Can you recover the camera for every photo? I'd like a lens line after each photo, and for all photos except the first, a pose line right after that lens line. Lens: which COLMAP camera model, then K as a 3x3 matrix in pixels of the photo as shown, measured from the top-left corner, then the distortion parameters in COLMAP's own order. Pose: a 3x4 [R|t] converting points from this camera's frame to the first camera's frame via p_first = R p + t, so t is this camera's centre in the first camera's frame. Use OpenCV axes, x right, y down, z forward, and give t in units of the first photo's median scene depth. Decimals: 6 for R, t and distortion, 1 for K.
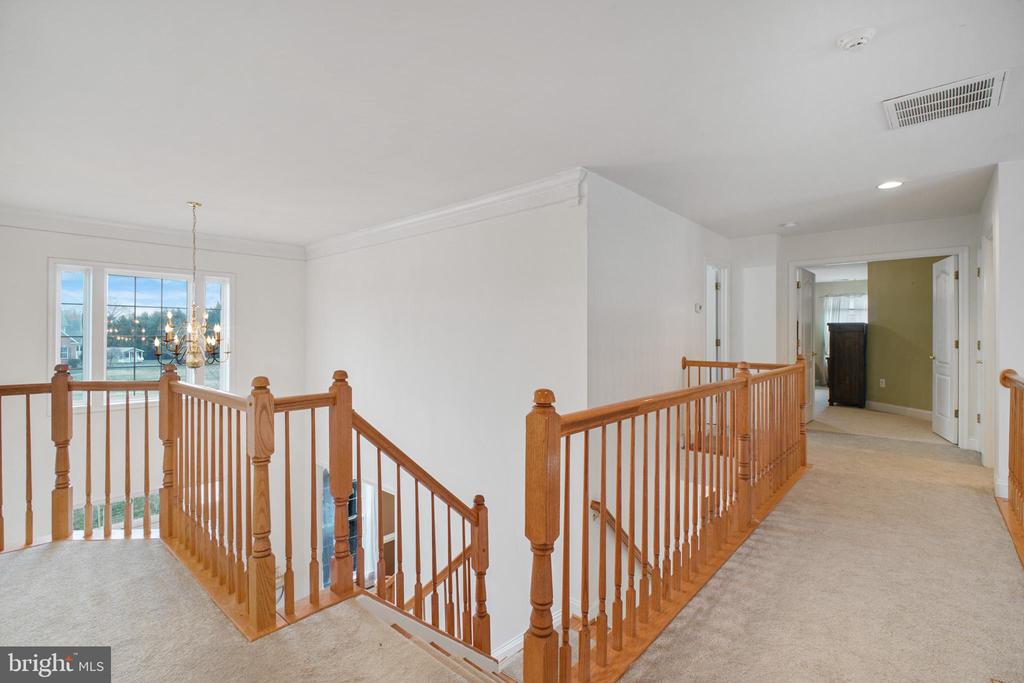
lens RADIAL K [[480.1, 0, 510.9], [0, 480.1, 339.3], [0, 0, 1]] dist [0.004976, 0.000142]
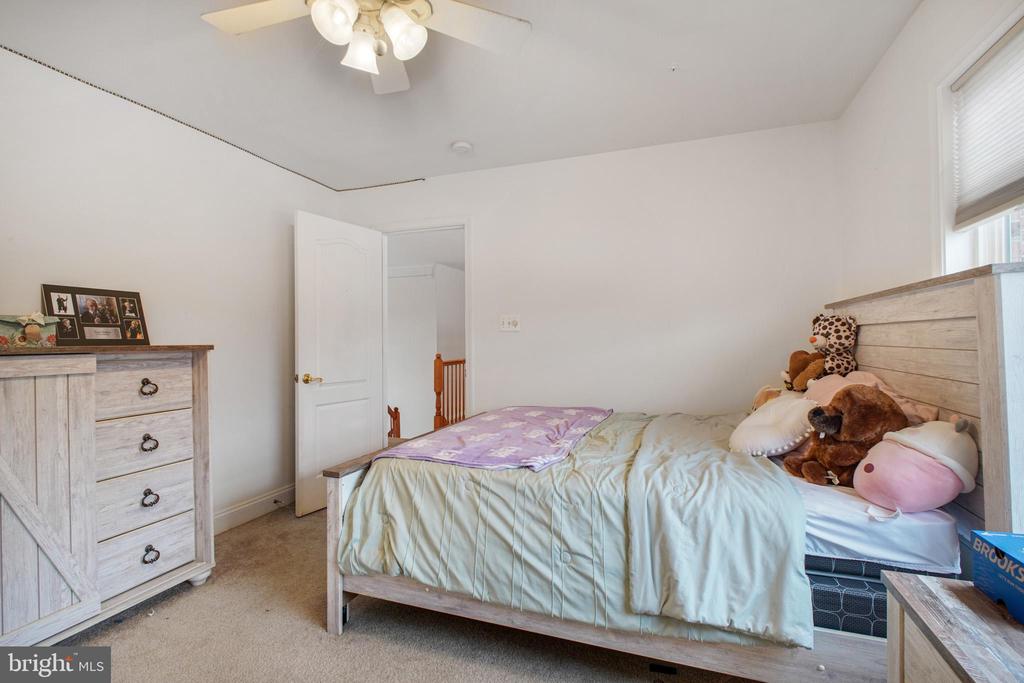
lens RADIAL K [[480.1, 0, 511.9], [0, 480.1, 338.1], [0, 0, 1]] dist [0.004976, 0.000142]
pose [[0.932349, -0.002138, 0.361552, -0.761508], [0.004094, 0.999981, -0.004645, -0.003394], [-0.361535, 0.005811, 0.932340, -2.773361]]
